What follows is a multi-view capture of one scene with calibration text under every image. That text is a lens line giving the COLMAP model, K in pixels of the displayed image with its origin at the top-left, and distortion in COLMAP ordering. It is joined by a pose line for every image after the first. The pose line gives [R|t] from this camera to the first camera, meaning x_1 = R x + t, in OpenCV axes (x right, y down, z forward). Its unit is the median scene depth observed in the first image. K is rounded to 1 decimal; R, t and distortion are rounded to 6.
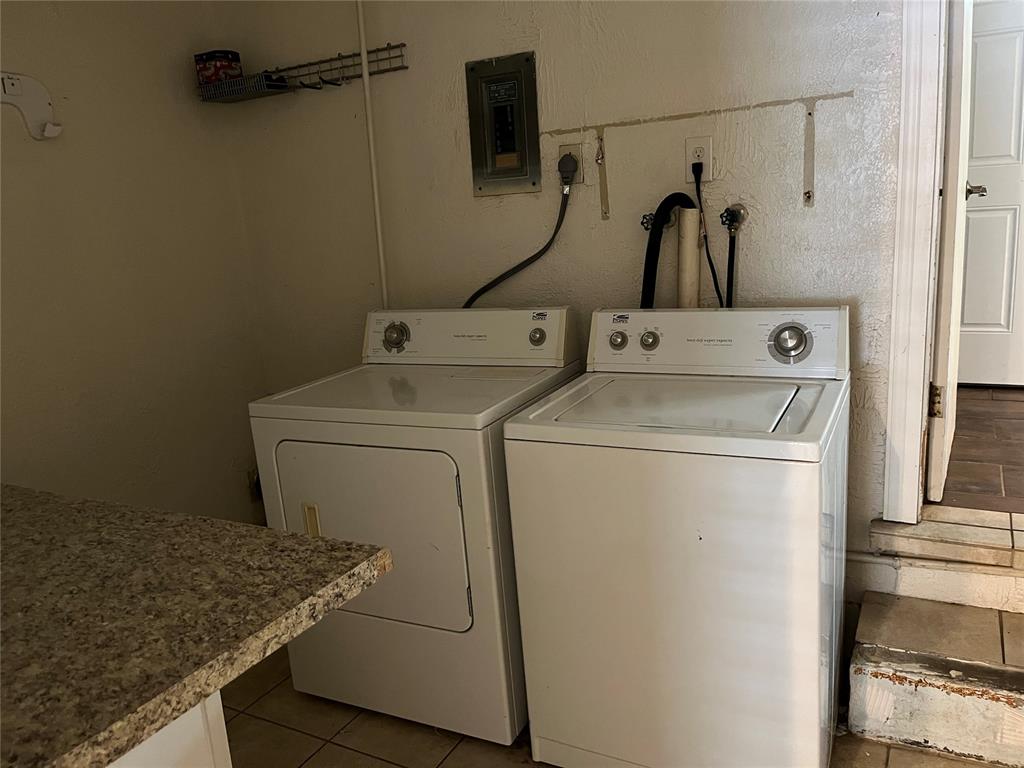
lens RADIAL K [[775.2, 0, 520.6], [0, 775.2, 383.1], [0, 0, 1]] dist [0.032125, -0.025456]
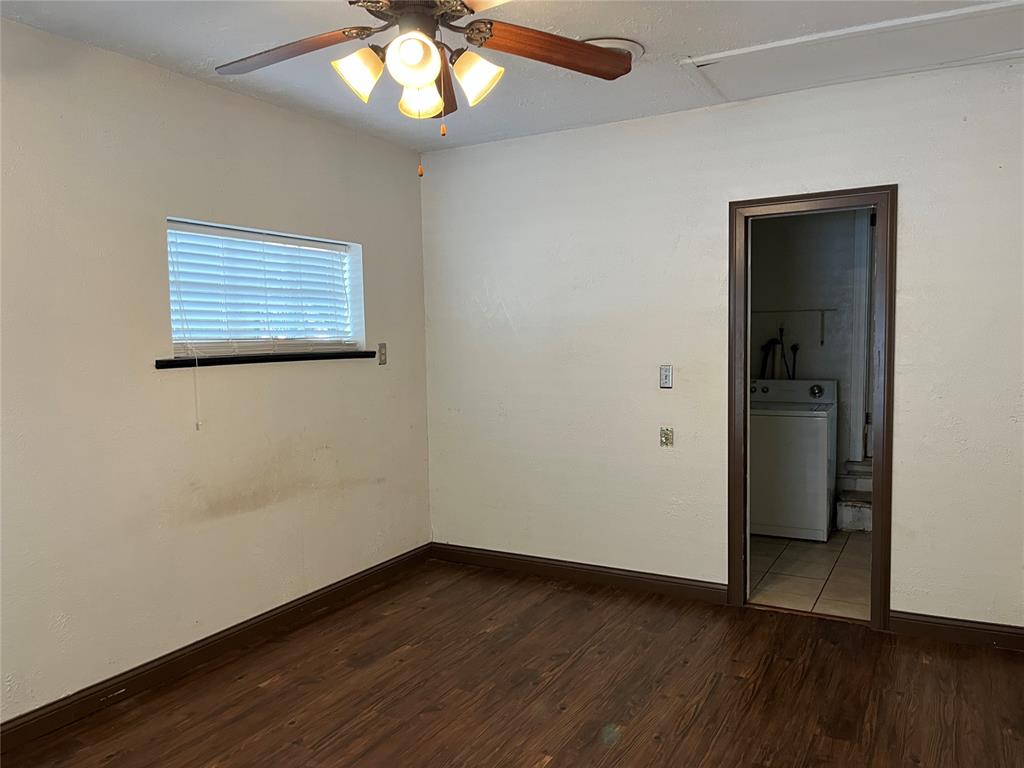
lens RADIAL K [[775.2, 0, 505.2], [0, 775.2, 389.8], [0, 0, 1]] dist [0.032125, -0.025456]
pose [[0.998461, 0.054299, -0.011268, -0.748785], [-0.055338, 0.988812, -0.138519, 0.391957], [0.003621, 0.138930, 0.990296, -1.808052]]
